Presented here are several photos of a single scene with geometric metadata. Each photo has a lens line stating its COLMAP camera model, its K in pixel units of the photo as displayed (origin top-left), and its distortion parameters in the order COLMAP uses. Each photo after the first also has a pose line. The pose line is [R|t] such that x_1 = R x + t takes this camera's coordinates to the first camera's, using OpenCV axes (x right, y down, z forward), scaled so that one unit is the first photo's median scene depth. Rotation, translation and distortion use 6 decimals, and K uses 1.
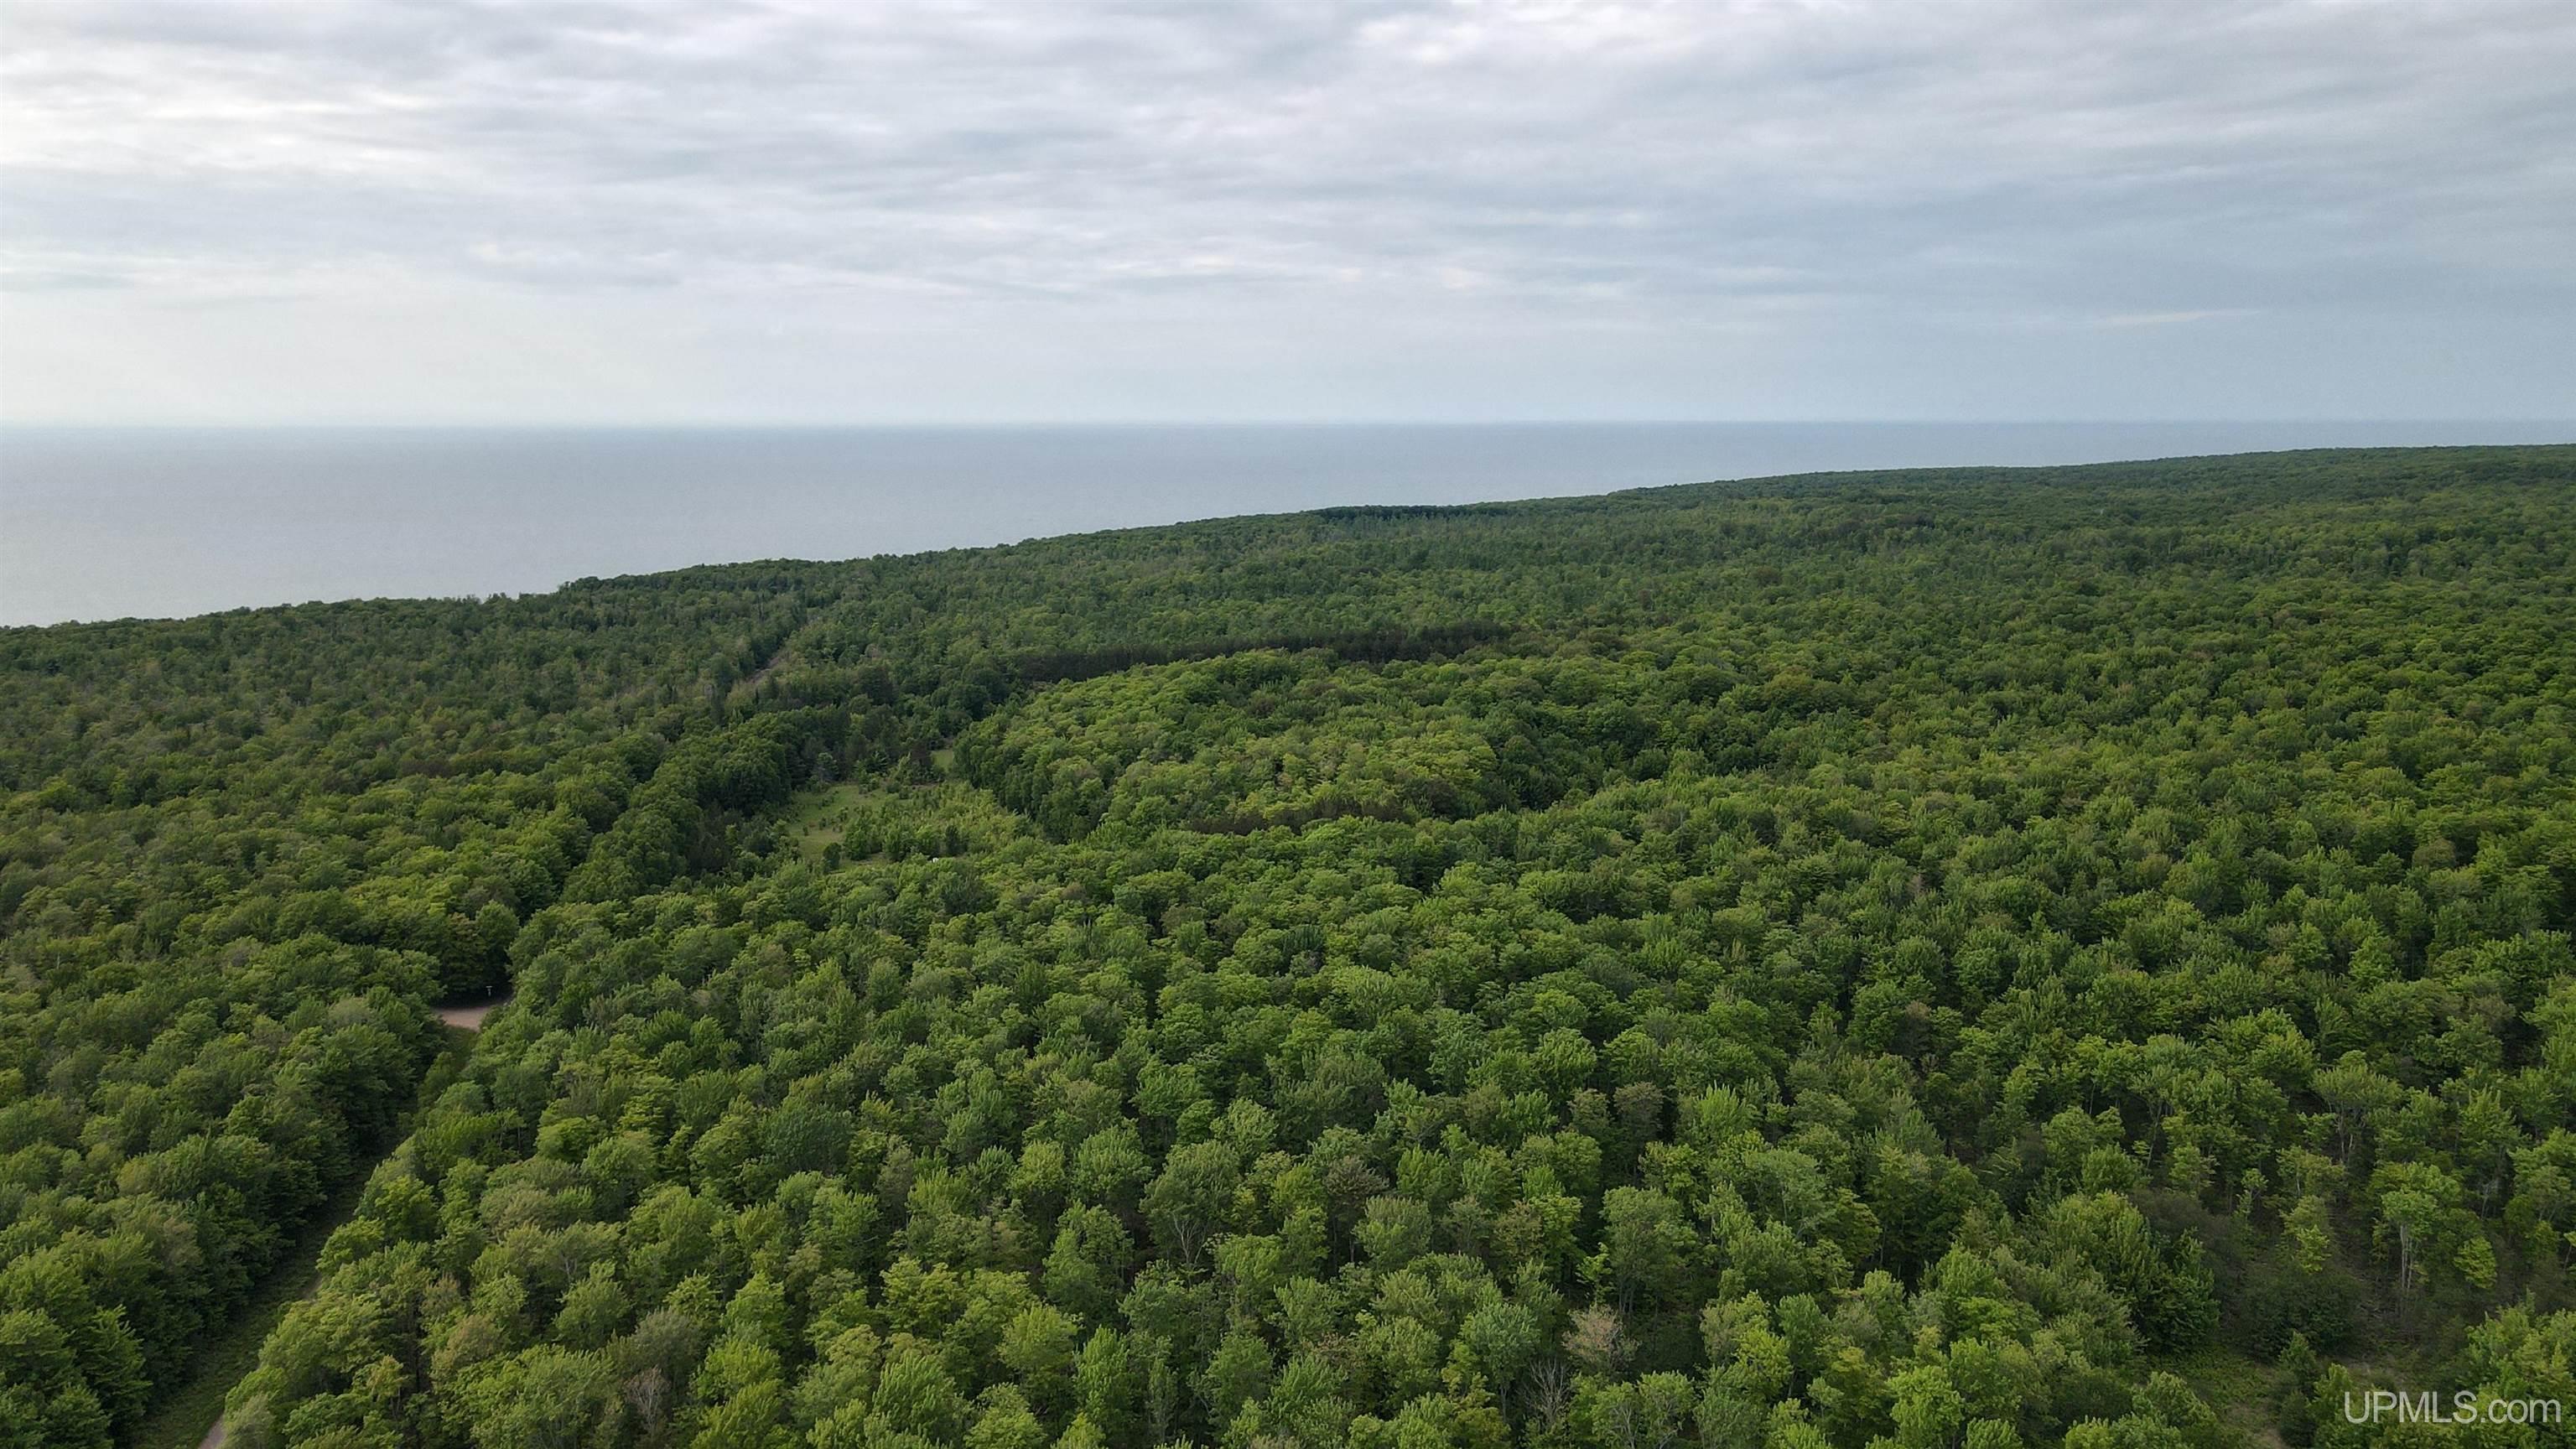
lens RADIAL K [[1911.1, 0, 1279.1], [0, 1911.1, 740.6], [0, 0, 1]] dist [0.000078, 0.026740]
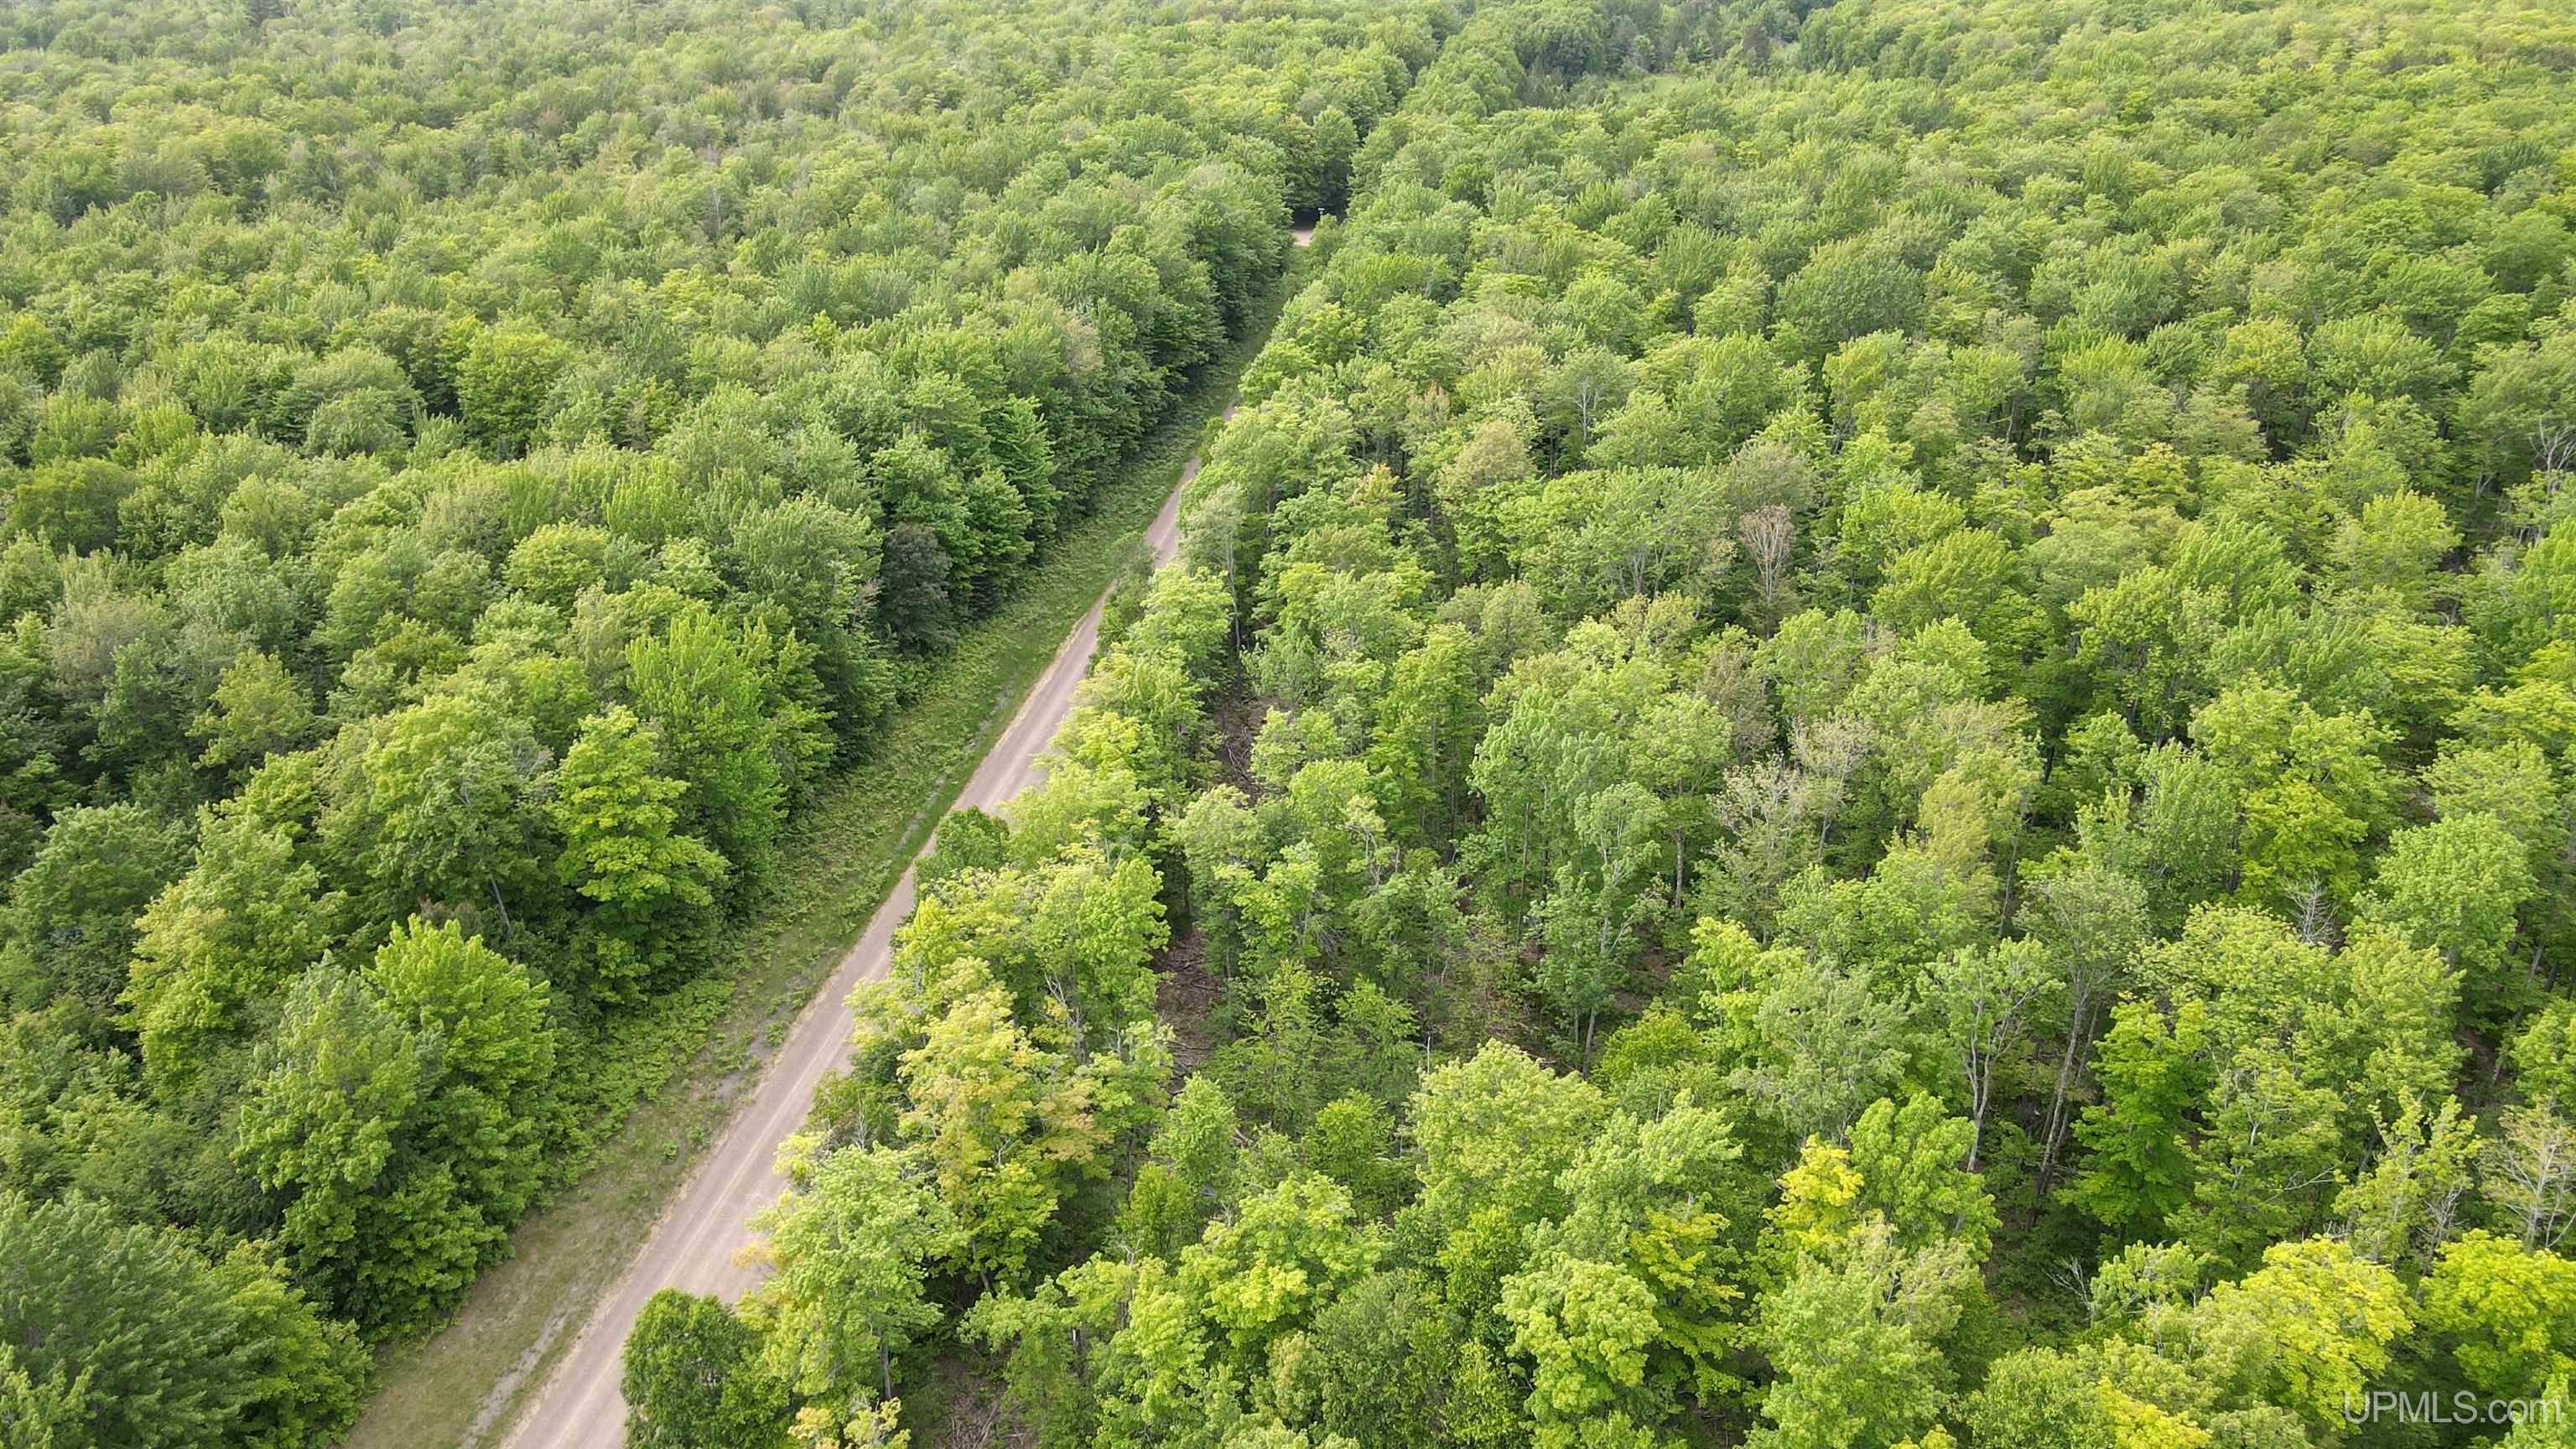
lens RADIAL K [[1911.1, 0, 1266.8], [0, 1911.1, 738.8], [0, 0, 1]] dist [0.000078, 0.026740]
pose [[0.939453, 0.154493, -0.305876, -0.224341], [-0.062637, 0.954985, 0.289967, 0.179820], [0.336904, -0.253251, 0.906840, 0.244788]]
